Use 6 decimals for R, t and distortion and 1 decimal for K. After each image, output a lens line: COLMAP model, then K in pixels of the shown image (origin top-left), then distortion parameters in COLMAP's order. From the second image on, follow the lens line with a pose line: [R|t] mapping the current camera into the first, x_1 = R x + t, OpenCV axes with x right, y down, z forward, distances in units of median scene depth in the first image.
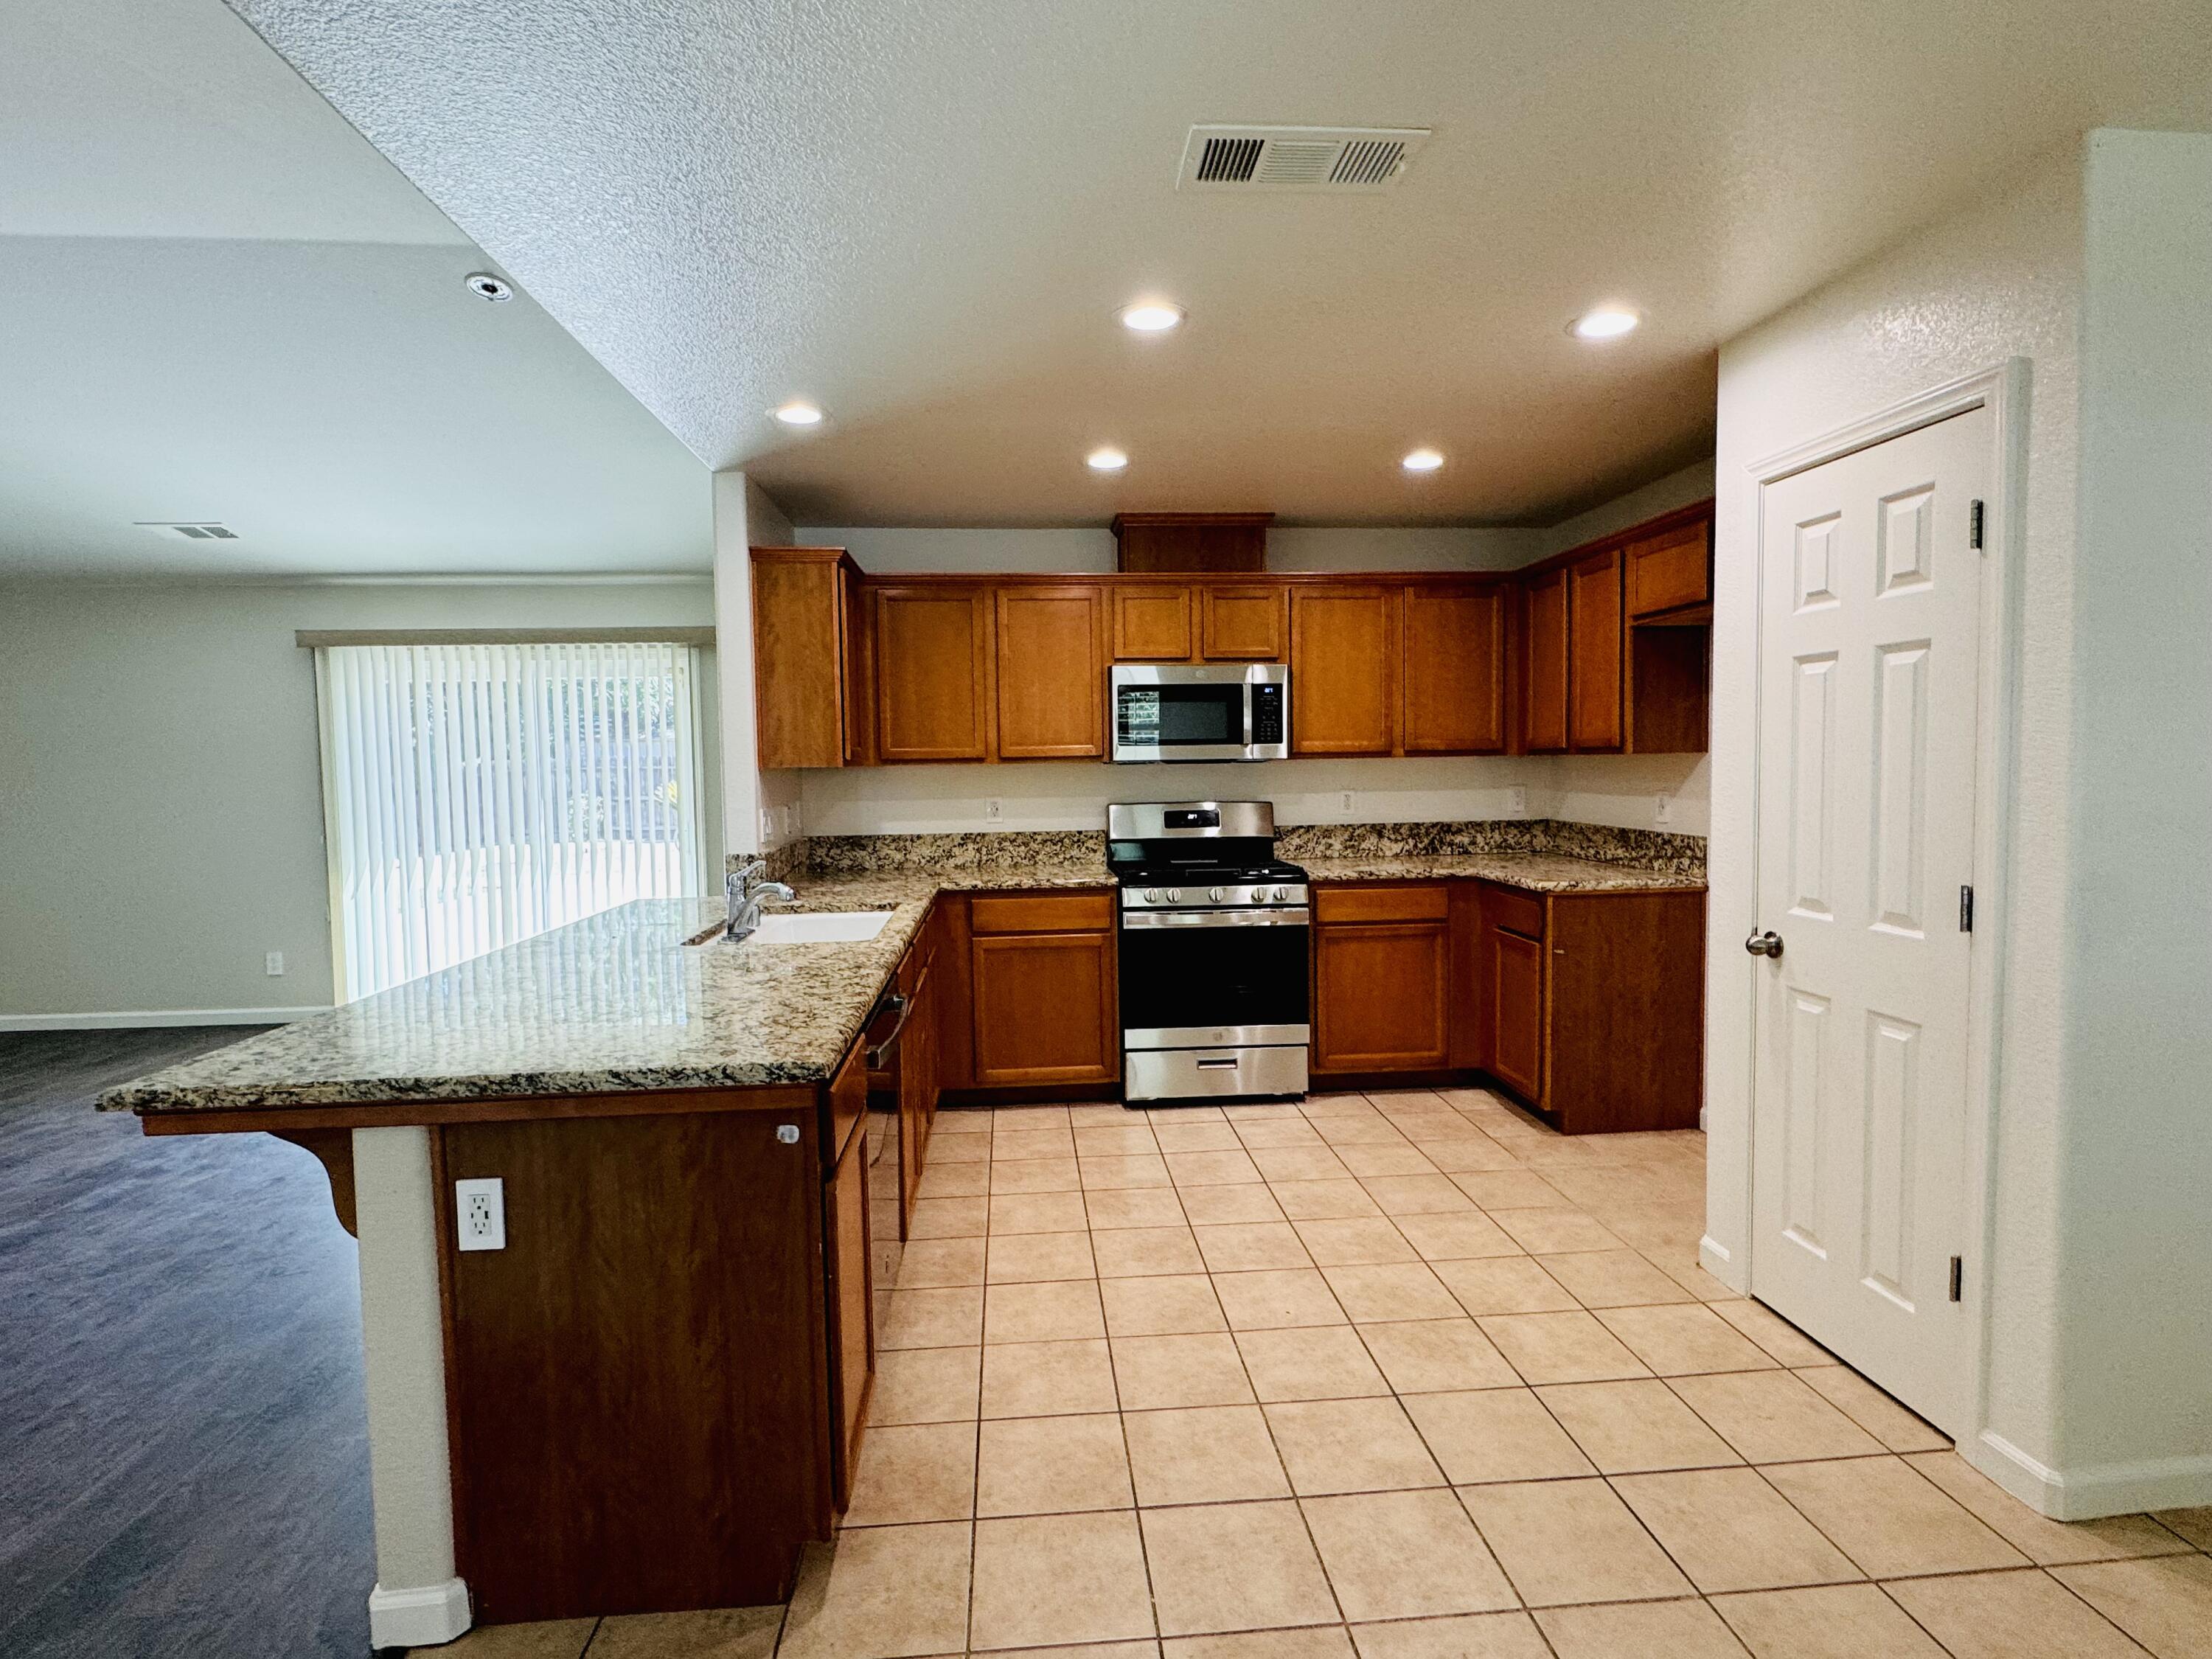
lens RADIAL K [[1088.1, 0, 1102.7], [0, 1088.1, 823.8], [0, 0, 1]] dist [-0.005060, 0.001631]
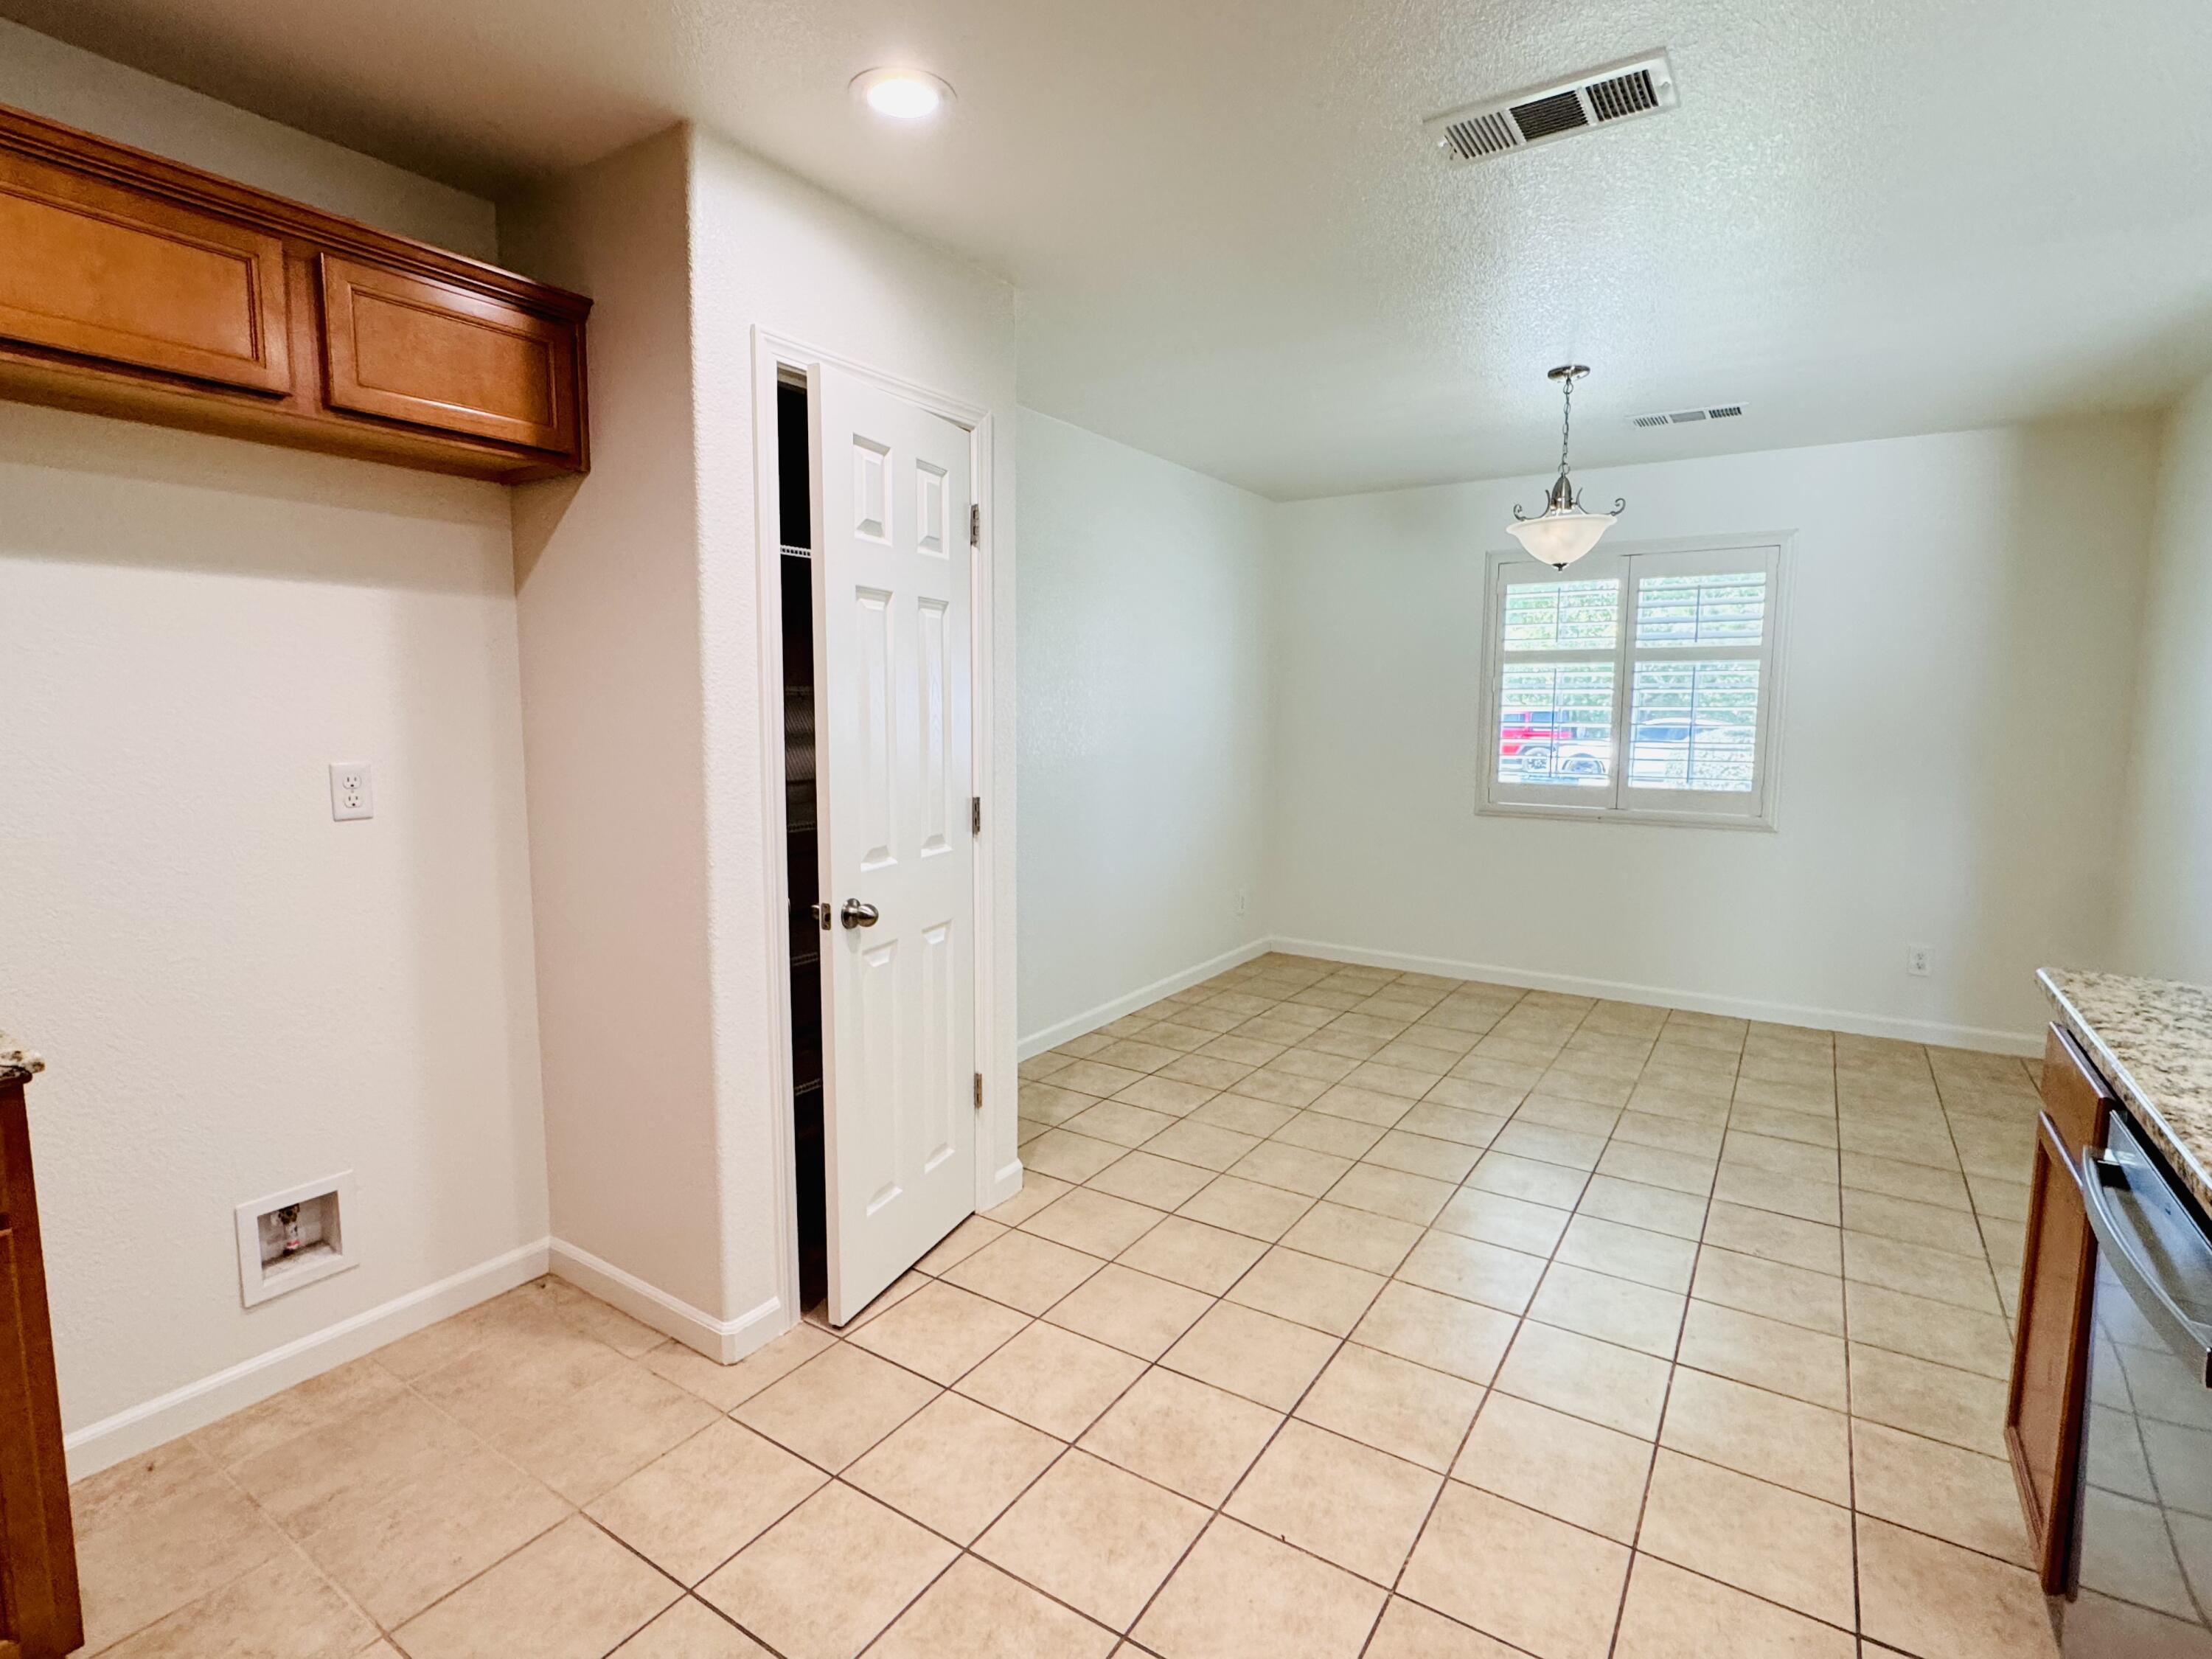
lens RADIAL K [[1088.1, 0, 1092.1], [0, 1088.1, 826.0], [0, 0, 1]] dist [-0.005060, 0.001631]
pose [[-0.786803, -0.055492, 0.614705, -0.067354], [0.044714, 0.988208, 0.146443, -0.047391], [-0.615583, 0.142708, -0.775043, 0.948812]]
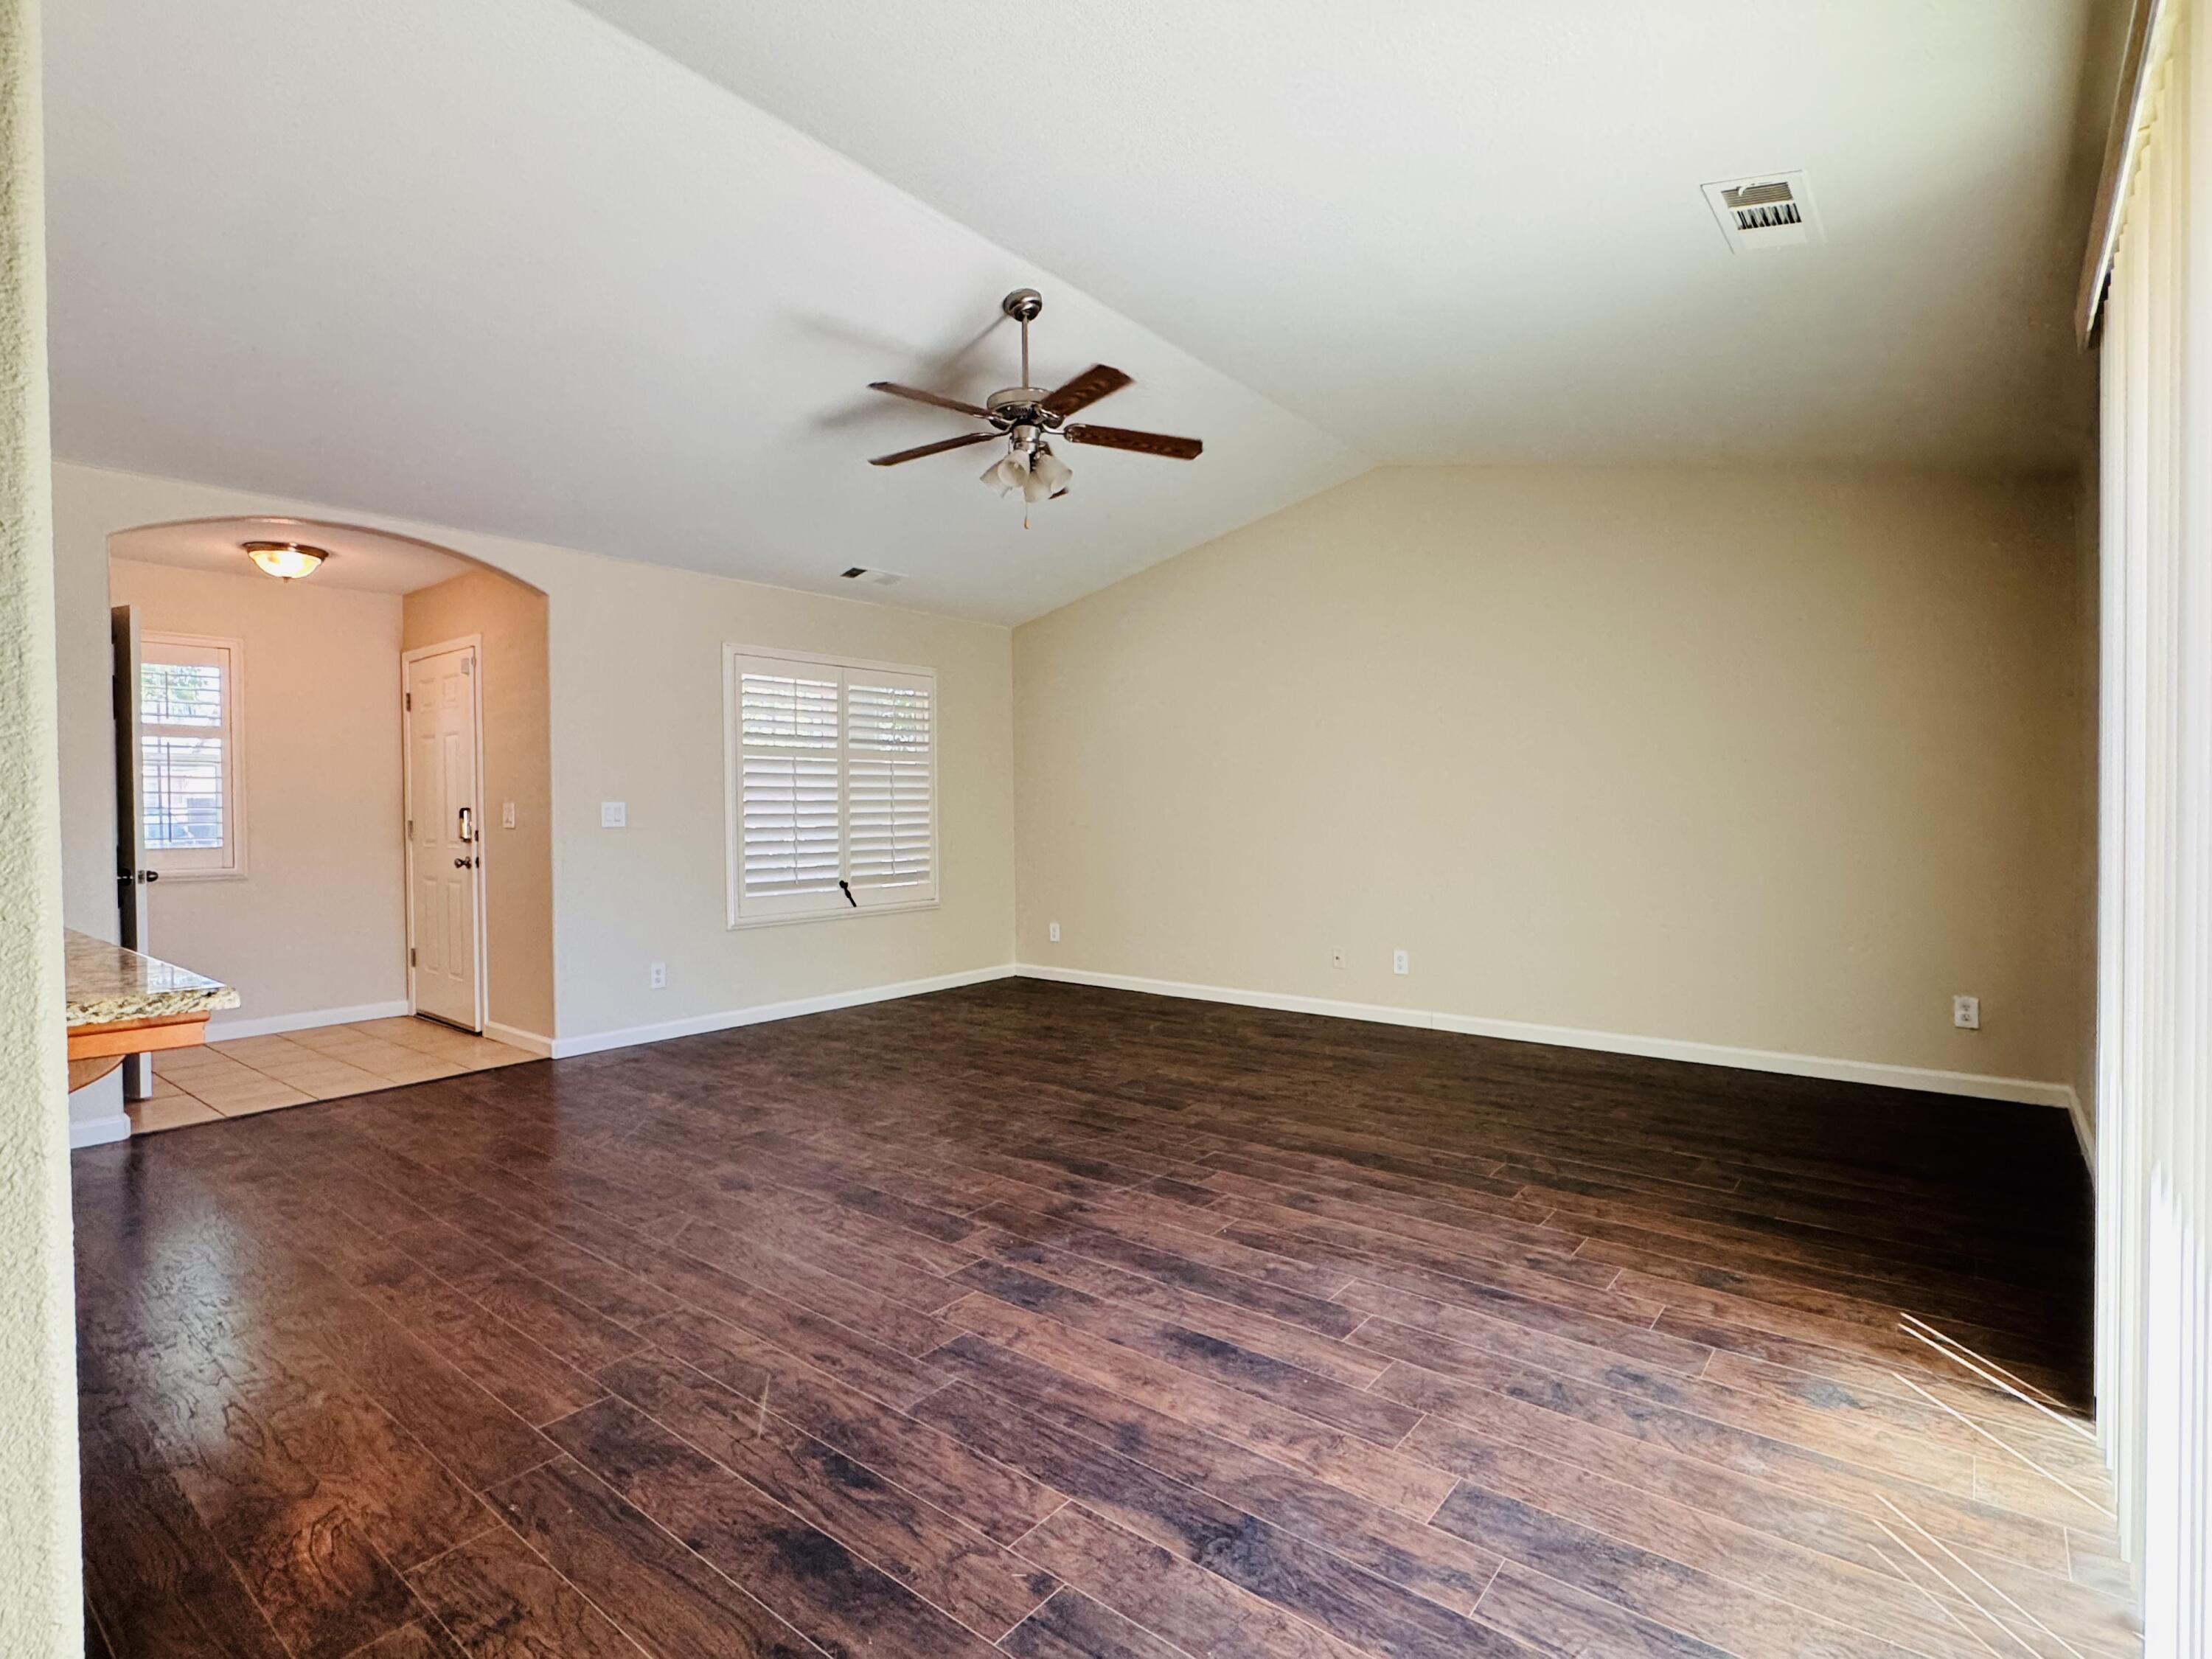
lens RADIAL K [[1088.1, 0, 1110.2], [0, 1088.1, 827.4], [0, 0, 1]] dist [-0.005060, 0.001631]
pose [[-0.683403, 0.031692, -0.729353, -0.325154], [-0.026468, 0.997325, 0.068136, -0.025402], [0.729561, 0.065868, -0.680736, 1.379018]]
